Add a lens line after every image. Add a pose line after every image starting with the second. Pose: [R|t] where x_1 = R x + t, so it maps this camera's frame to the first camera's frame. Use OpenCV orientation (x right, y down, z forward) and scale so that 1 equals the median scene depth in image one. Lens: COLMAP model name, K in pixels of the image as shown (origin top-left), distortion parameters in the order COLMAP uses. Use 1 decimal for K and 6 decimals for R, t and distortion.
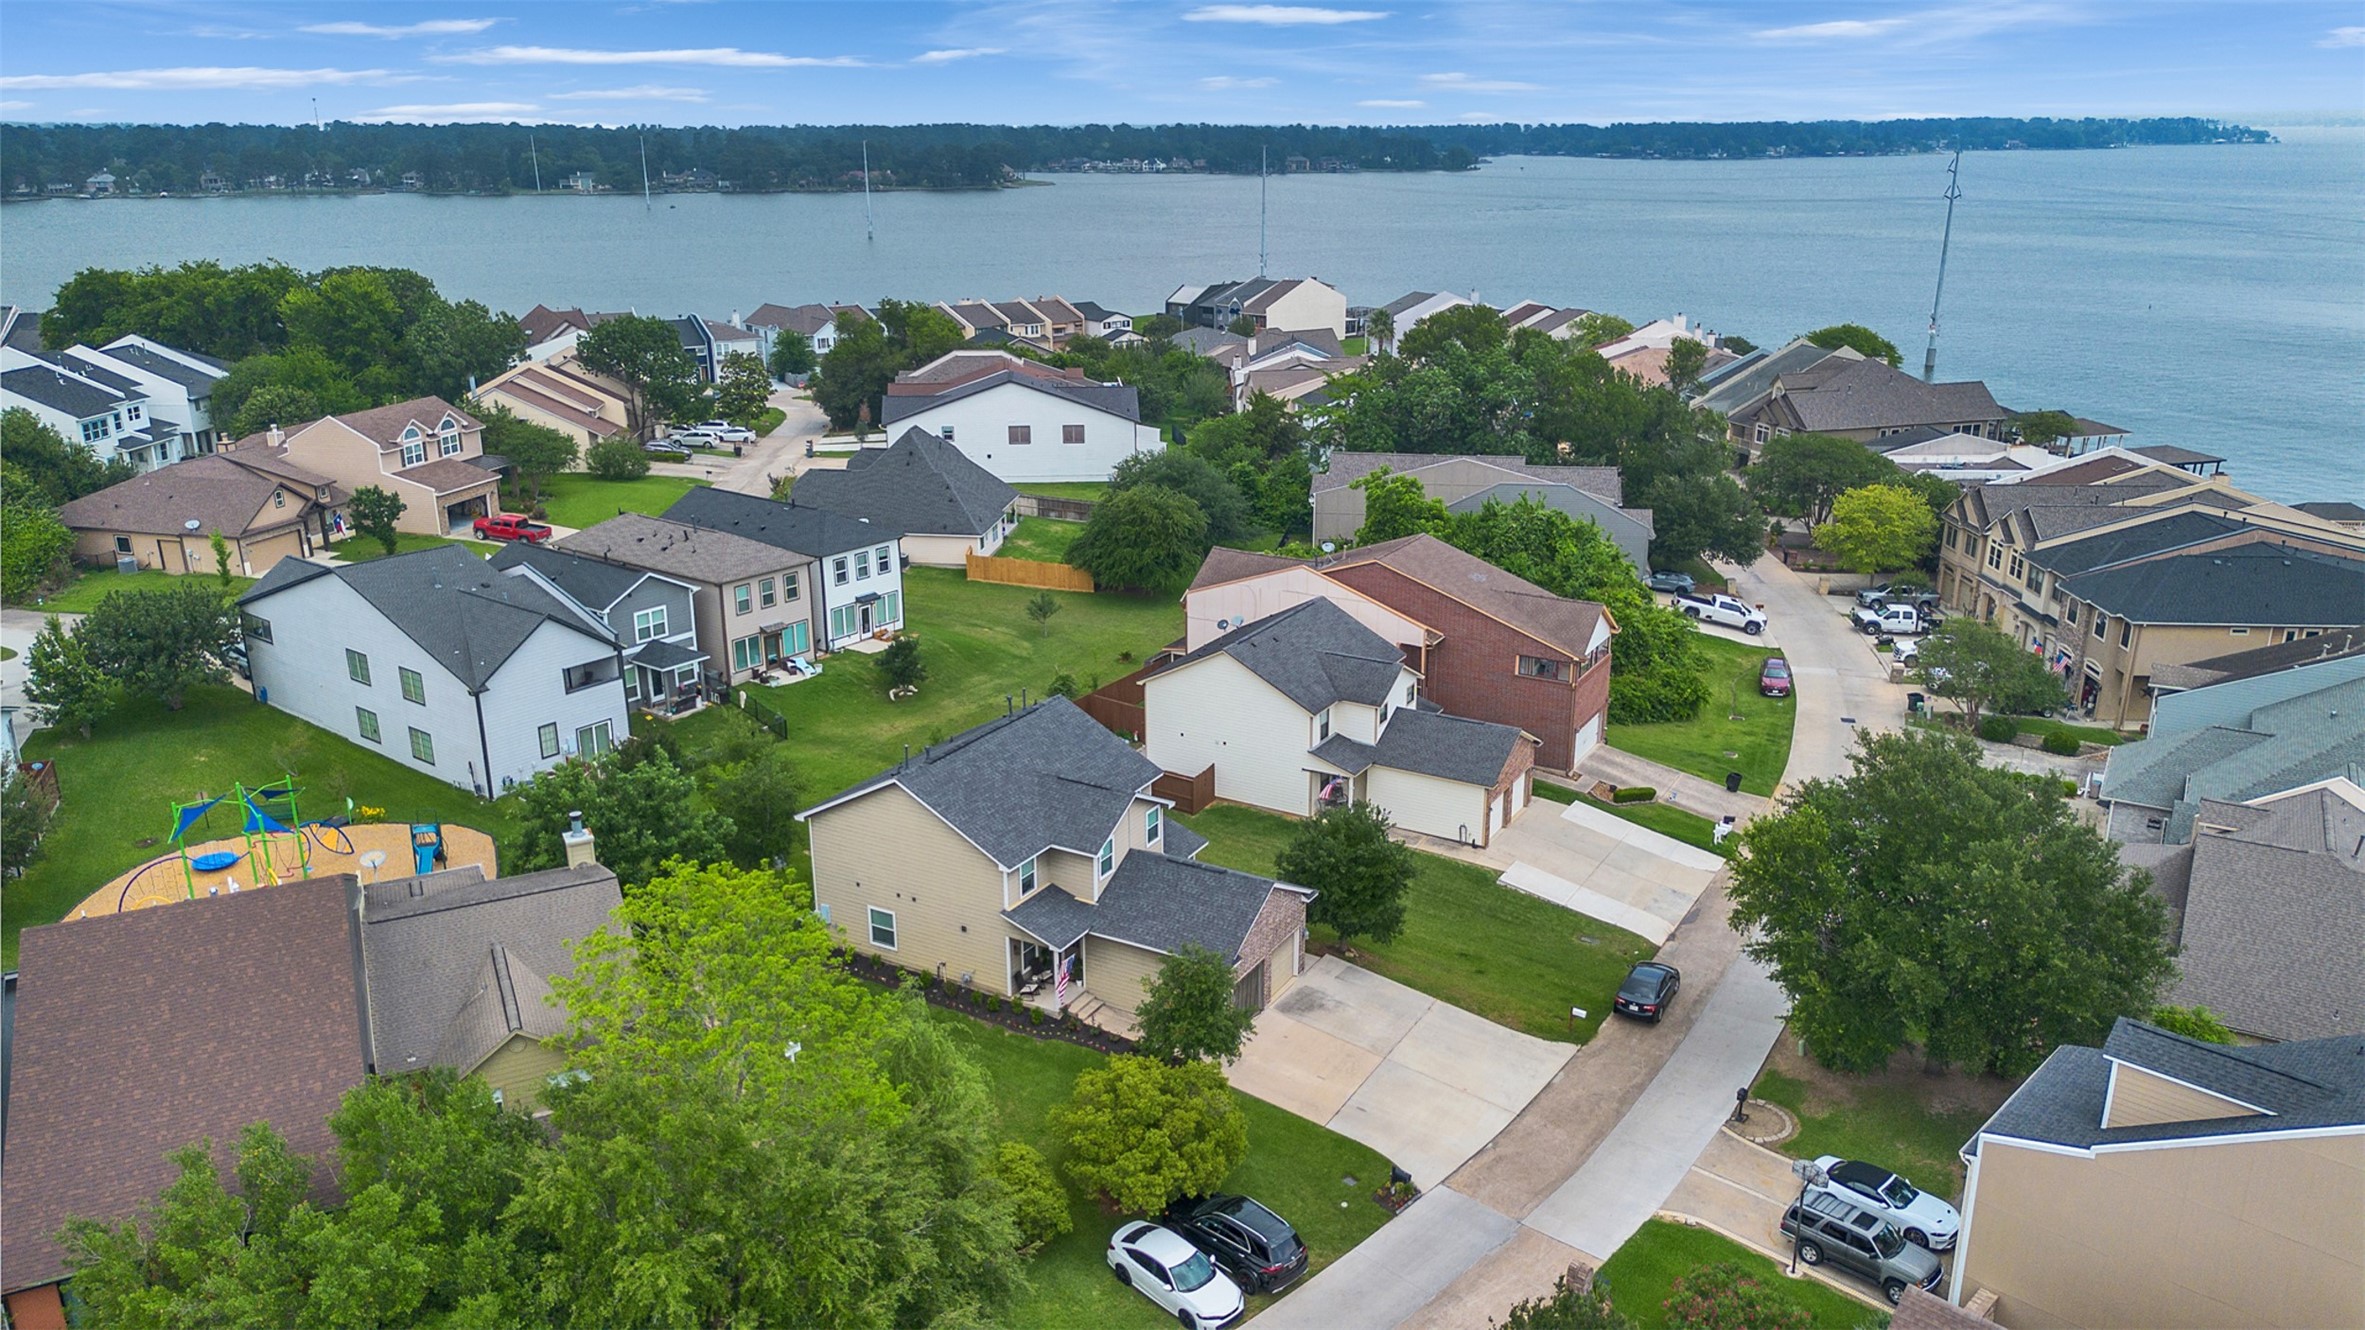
lens RADIAL K [[1653.3, 0, 1189.5], [0, 1653.3, 641.3], [0, 0, 1]] dist [0.014460, -0.010039]
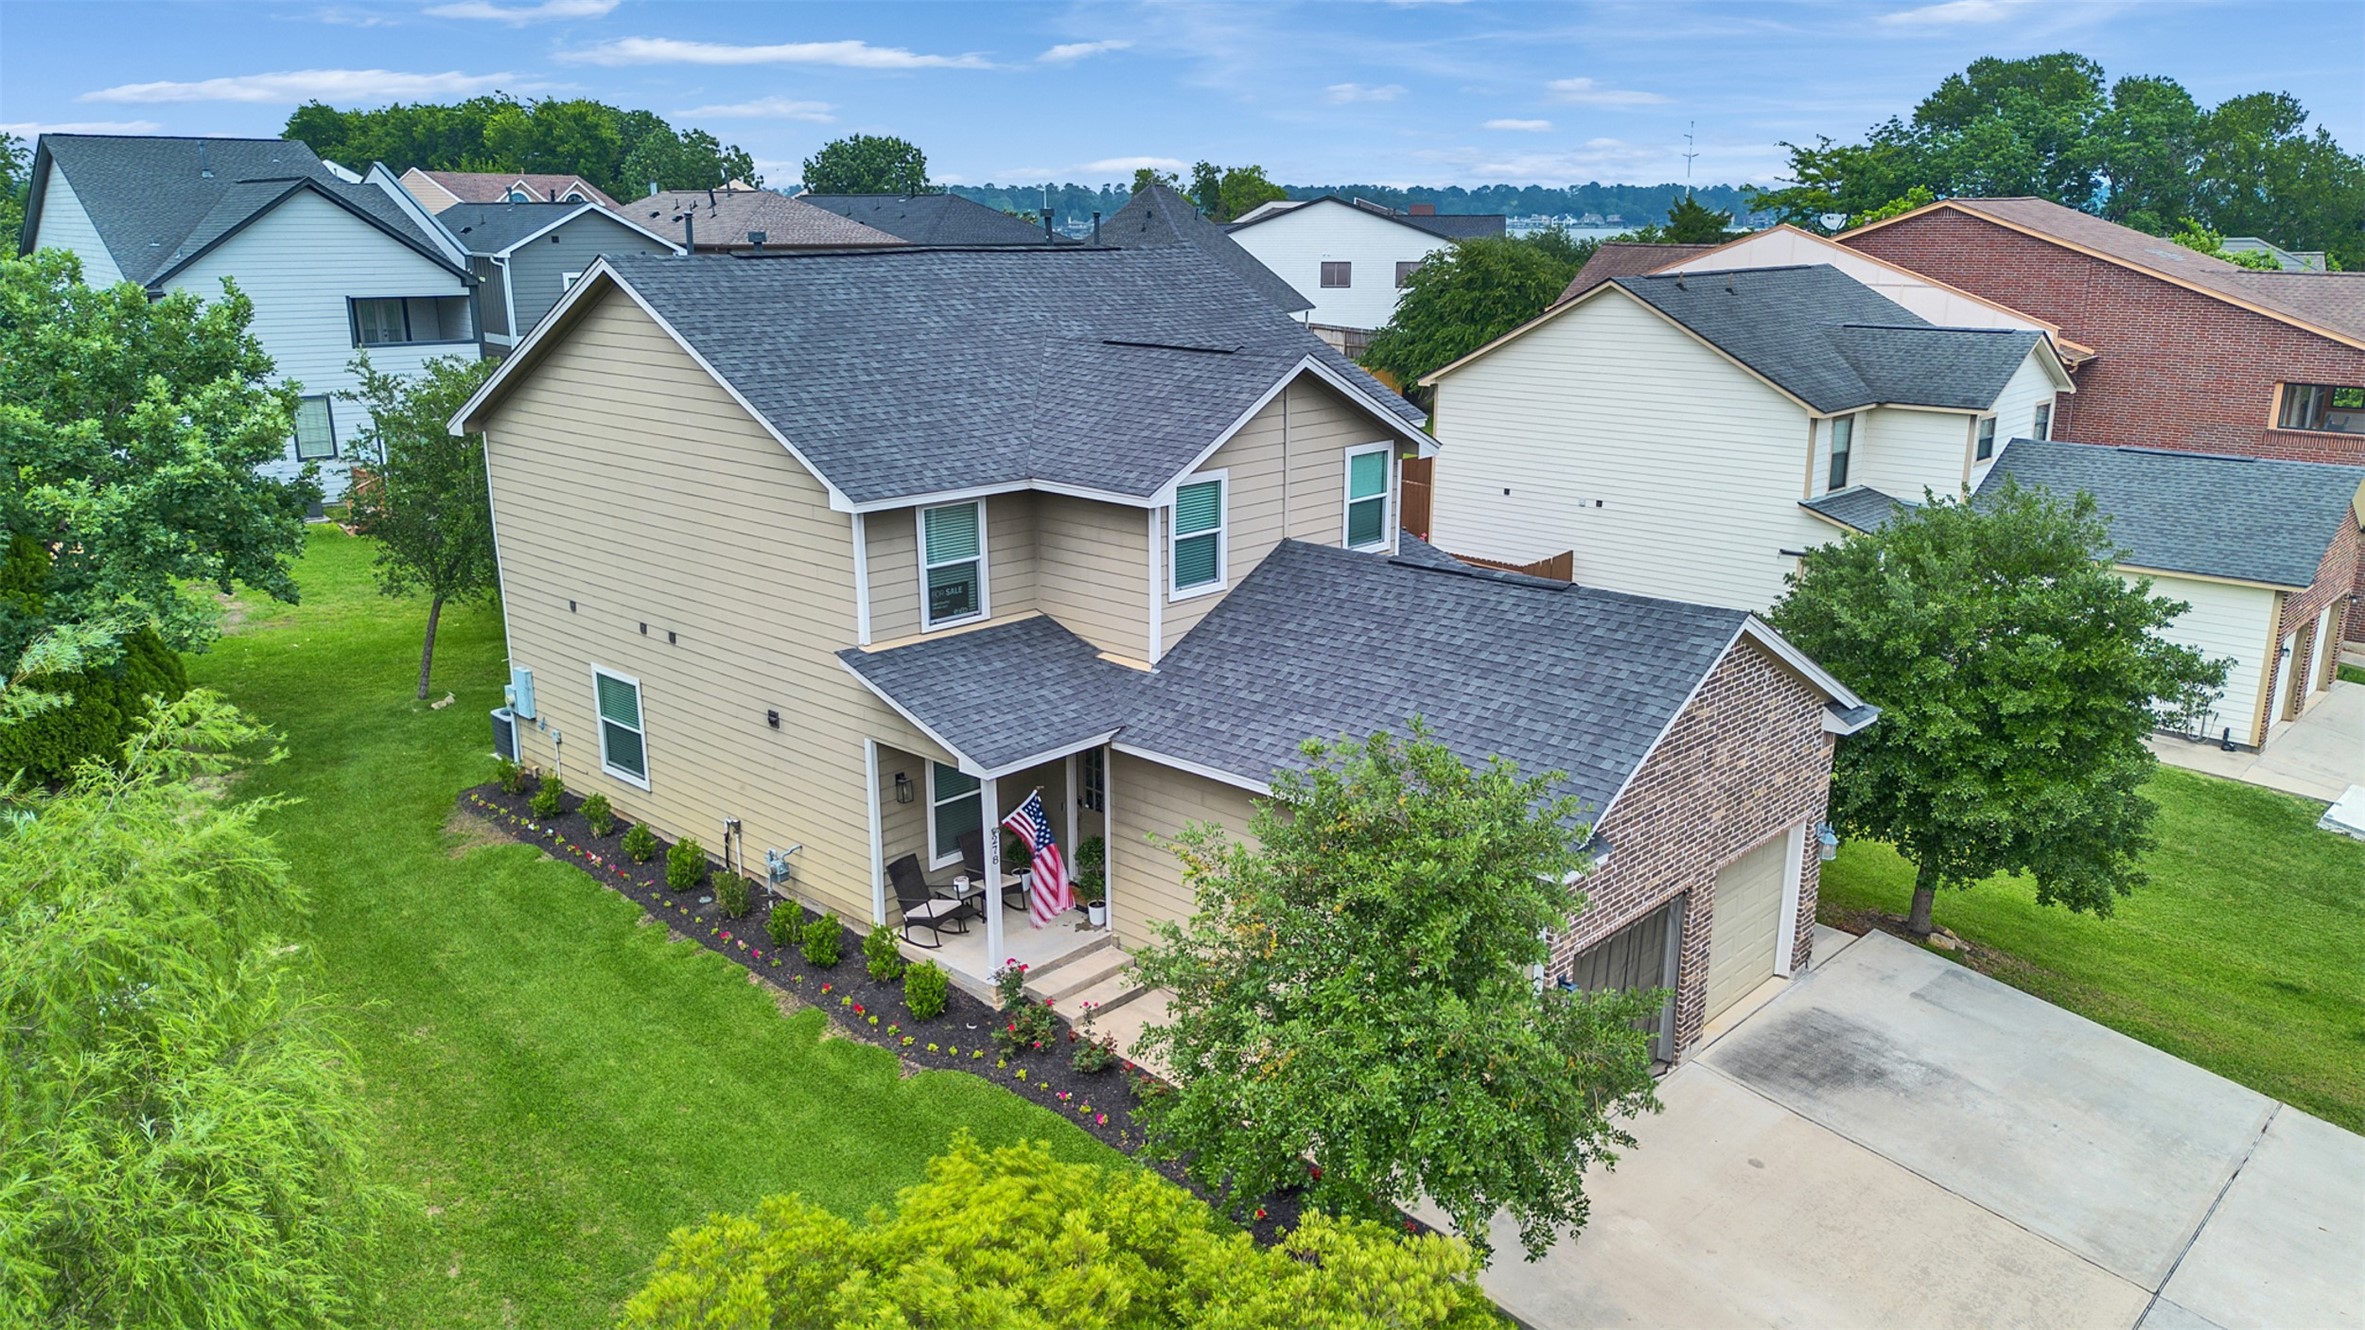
lens RADIAL K [[1653.3, 0, 1165.9], [0, 1653.3, 674.1], [0, 0, 1]] dist [0.014460, -0.010039]
pose [[0.968925, 0.062249, -0.239393, 0.022052], [-0.068647, 0.997470, -0.018470, 0.159856], [0.237638, 0.034330, 0.970747, 0.665608]]
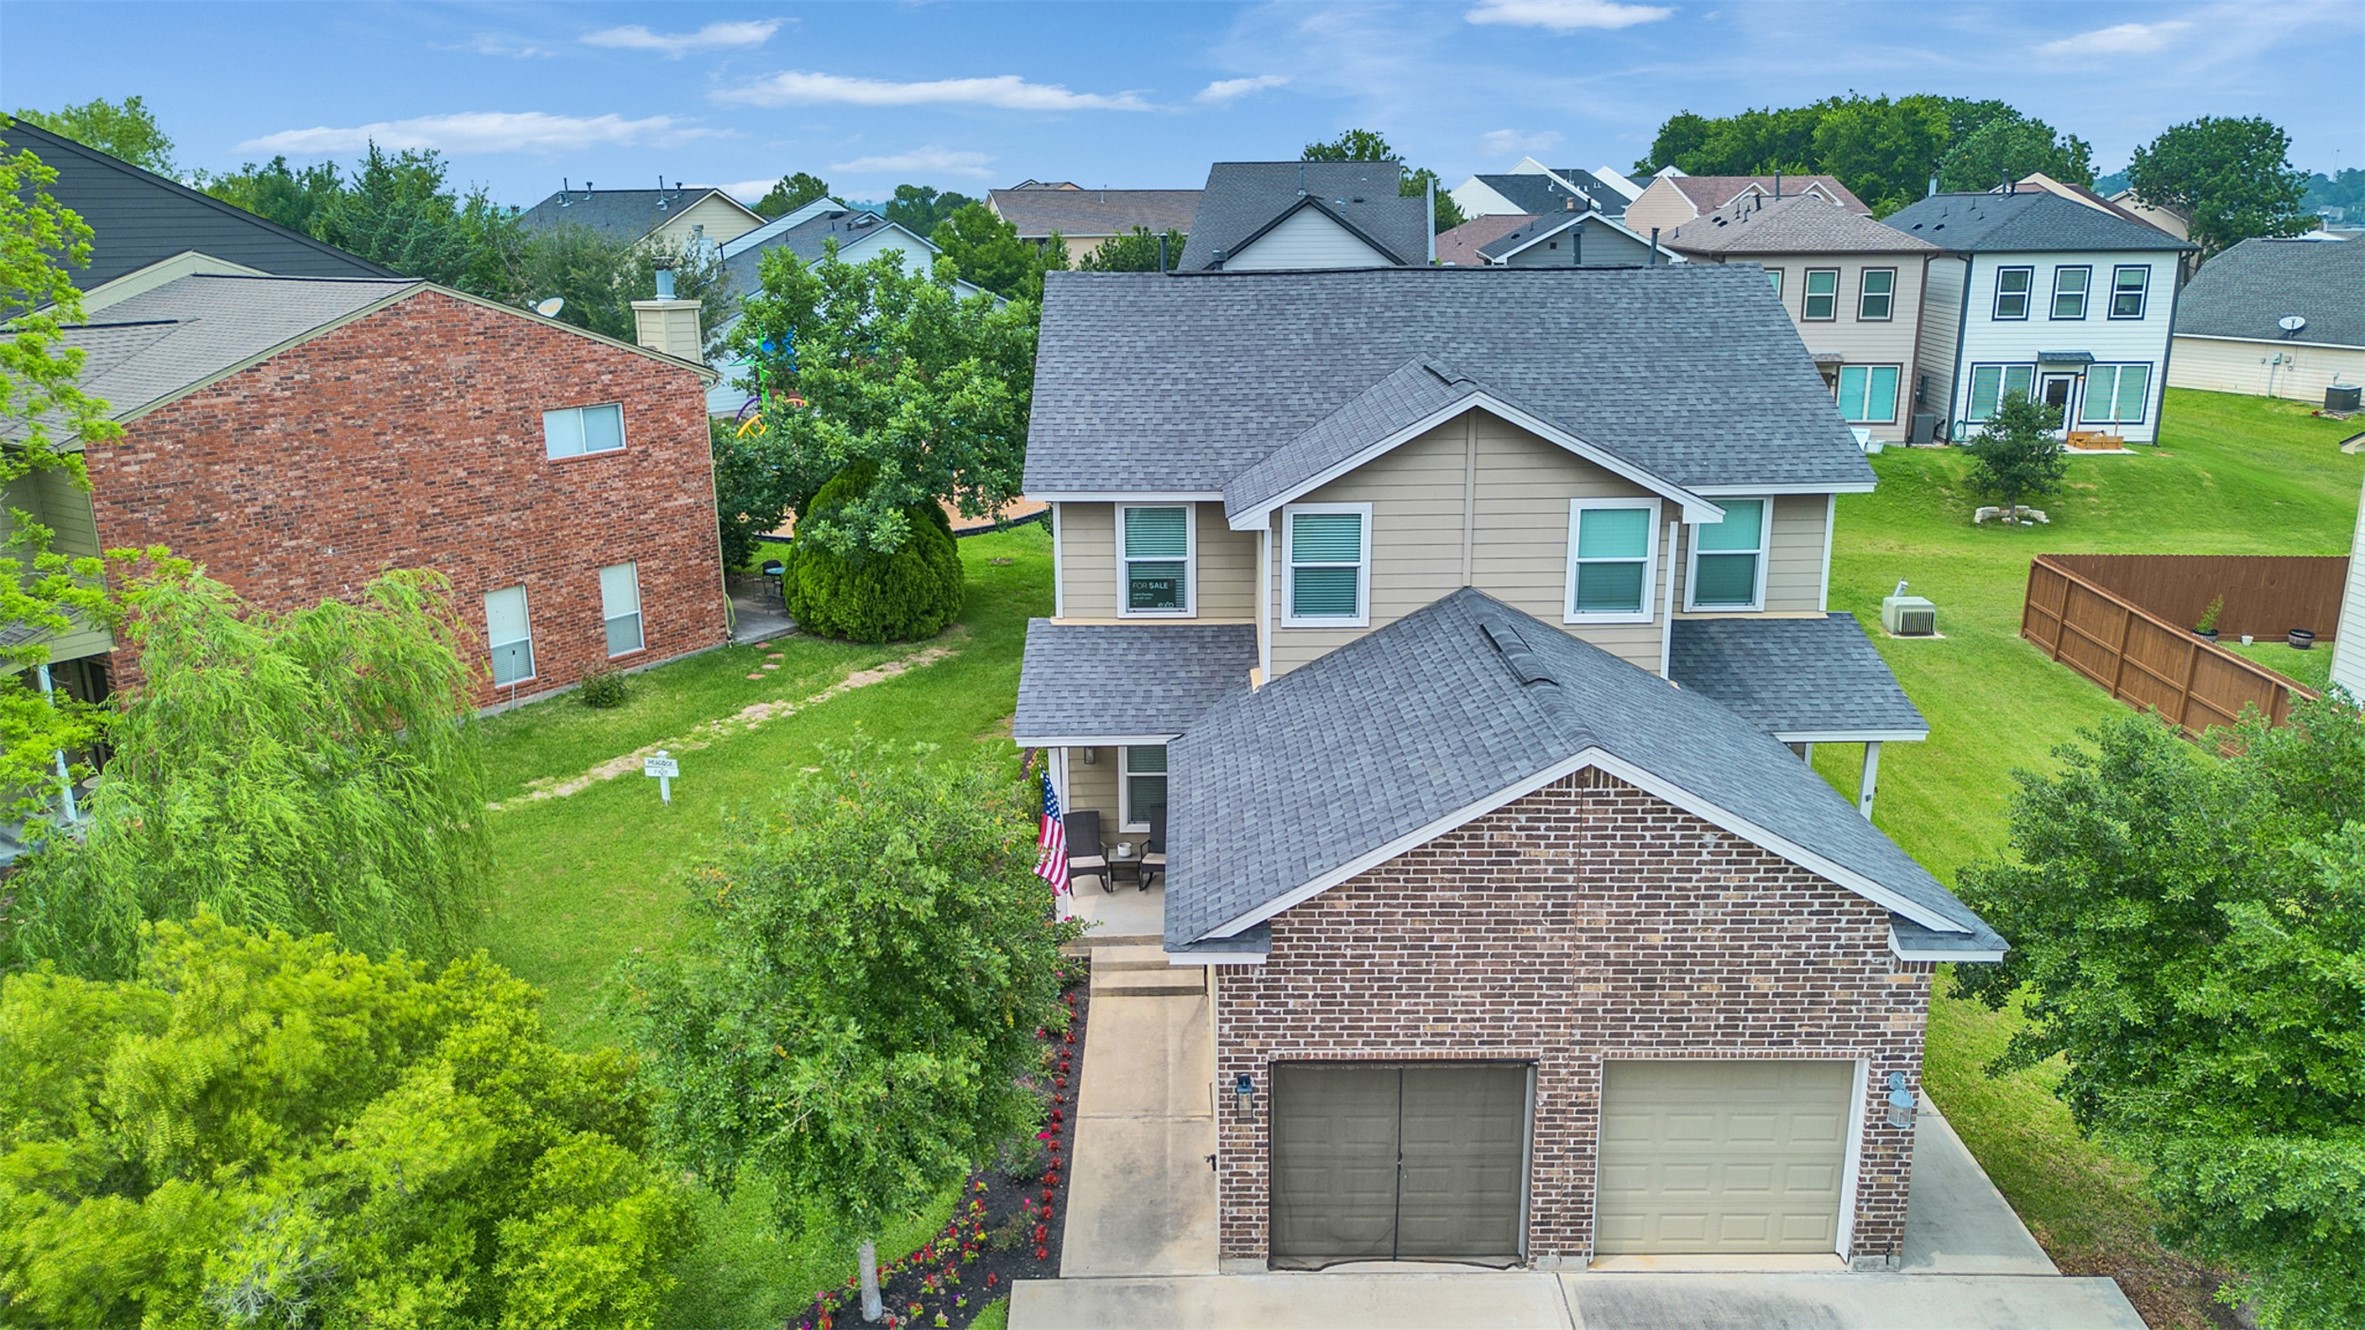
lens RADIAL K [[1653.3, 0, 1196.1], [0, 1653.3, 676.4], [0, 0, 1]] dist [0.014460, -0.010039]
pose [[0.484587, 0.225297, -0.845232, 0.207456], [-0.243936, 0.962736, 0.116765, 0.116618], [0.840042, 0.149600, 0.521488, 0.793489]]
